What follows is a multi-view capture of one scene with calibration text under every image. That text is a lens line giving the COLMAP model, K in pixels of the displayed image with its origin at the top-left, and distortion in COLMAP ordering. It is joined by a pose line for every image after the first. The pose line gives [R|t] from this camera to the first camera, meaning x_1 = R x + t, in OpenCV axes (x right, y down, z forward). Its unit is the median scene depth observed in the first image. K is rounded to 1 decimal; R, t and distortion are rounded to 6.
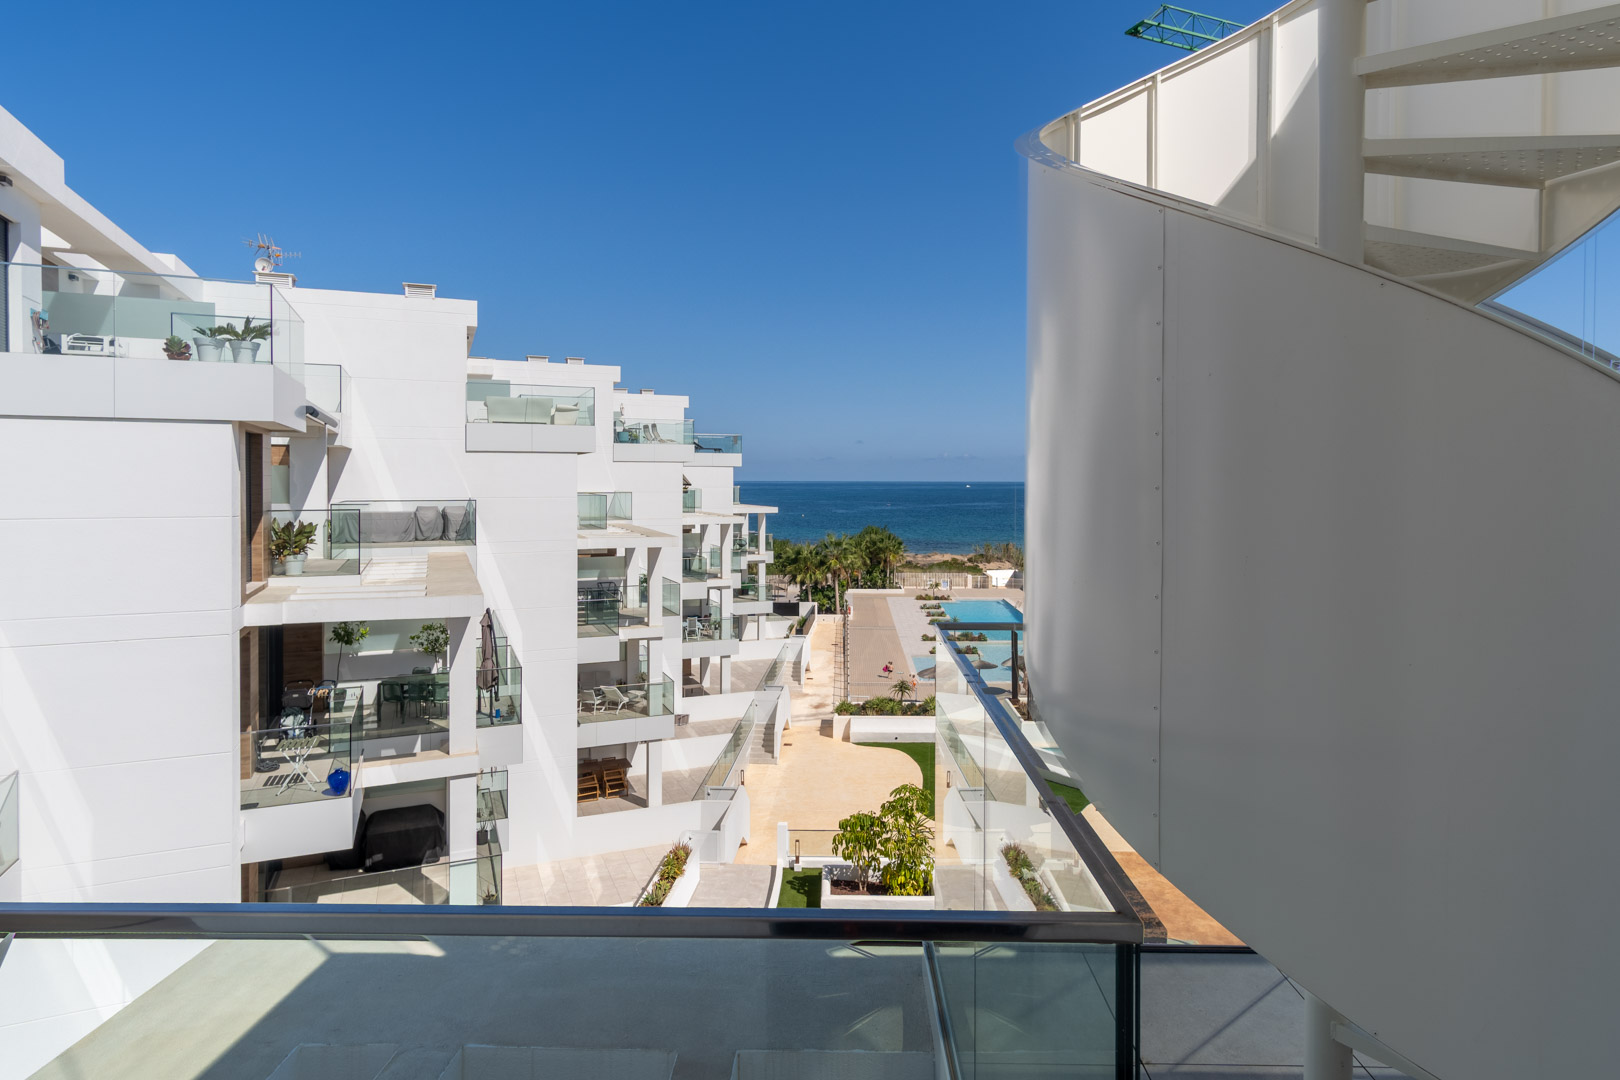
lens RADIAL K [[873.9, 0, 862.2], [0, 873.9, 504.1], [0, 0, 1]] dist [0.002455, 0.003451]
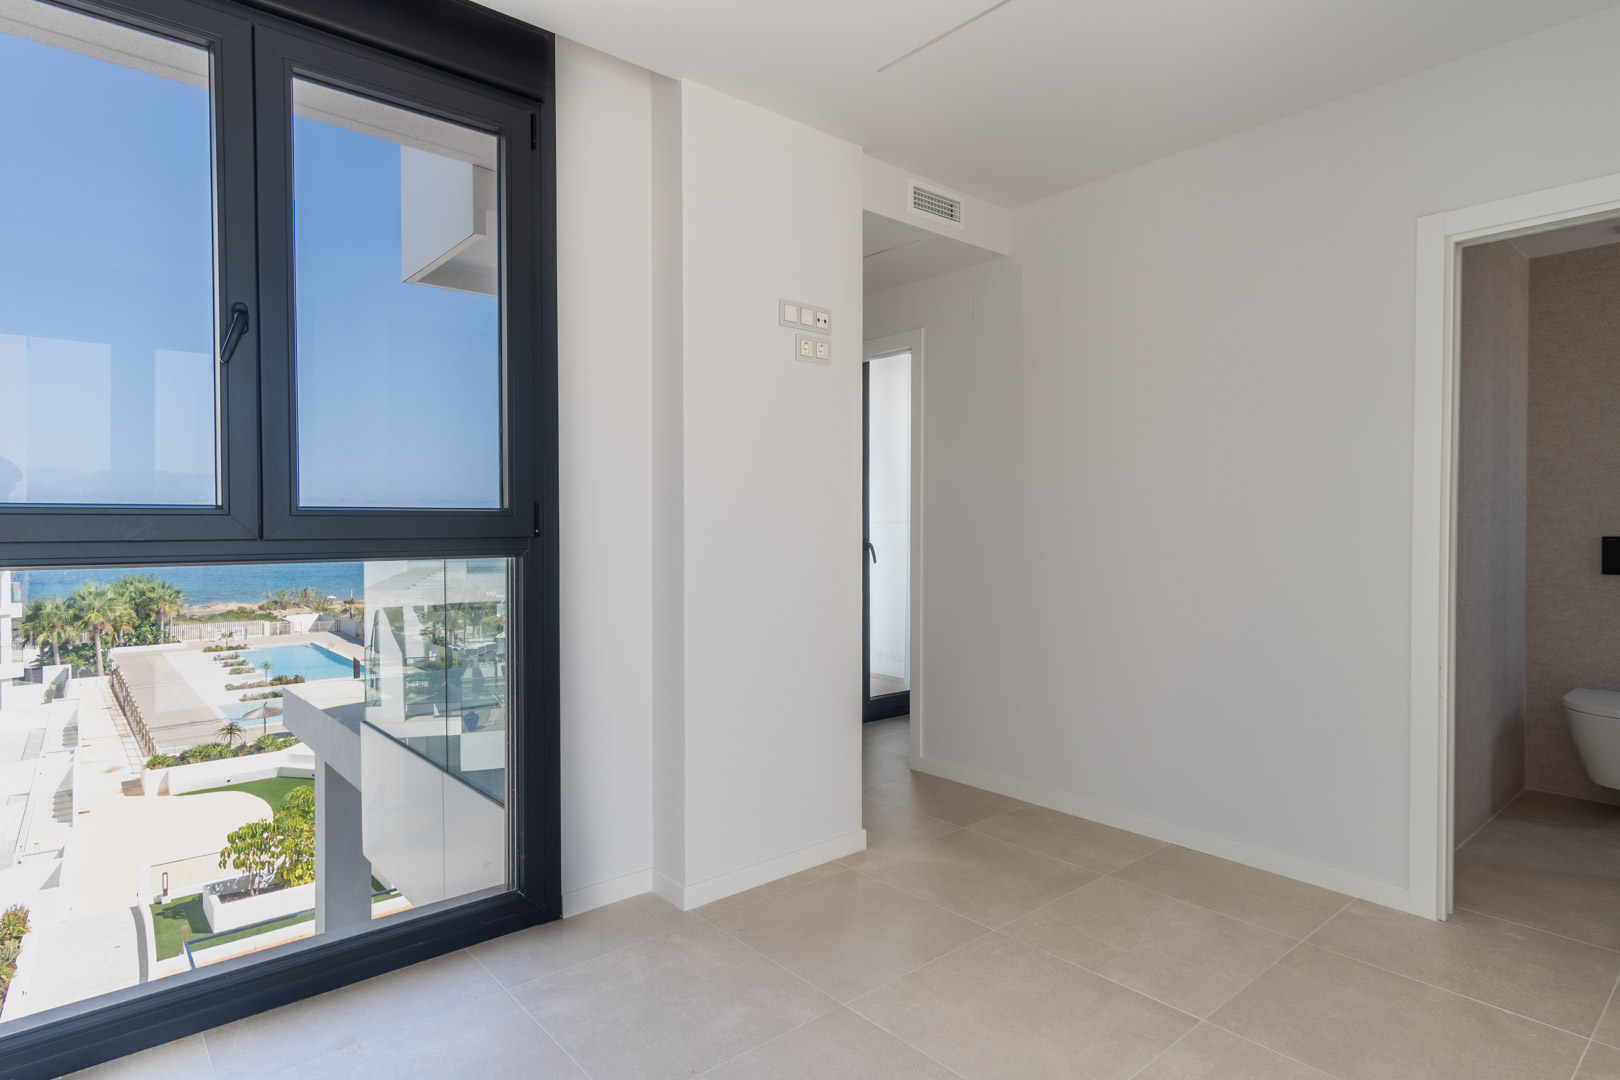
lens RADIAL K [[873.9, 0, 806.3], [0, 873.9, 540.7], [0, 0, 1]] dist [0.002455, 0.003451]
pose [[0.740292, -0.013833, 0.672143, -0.107264], [0.023344, 0.999714, -0.005137, 0.015746], [-0.671880, 0.019494, 0.740404, -0.126085]]
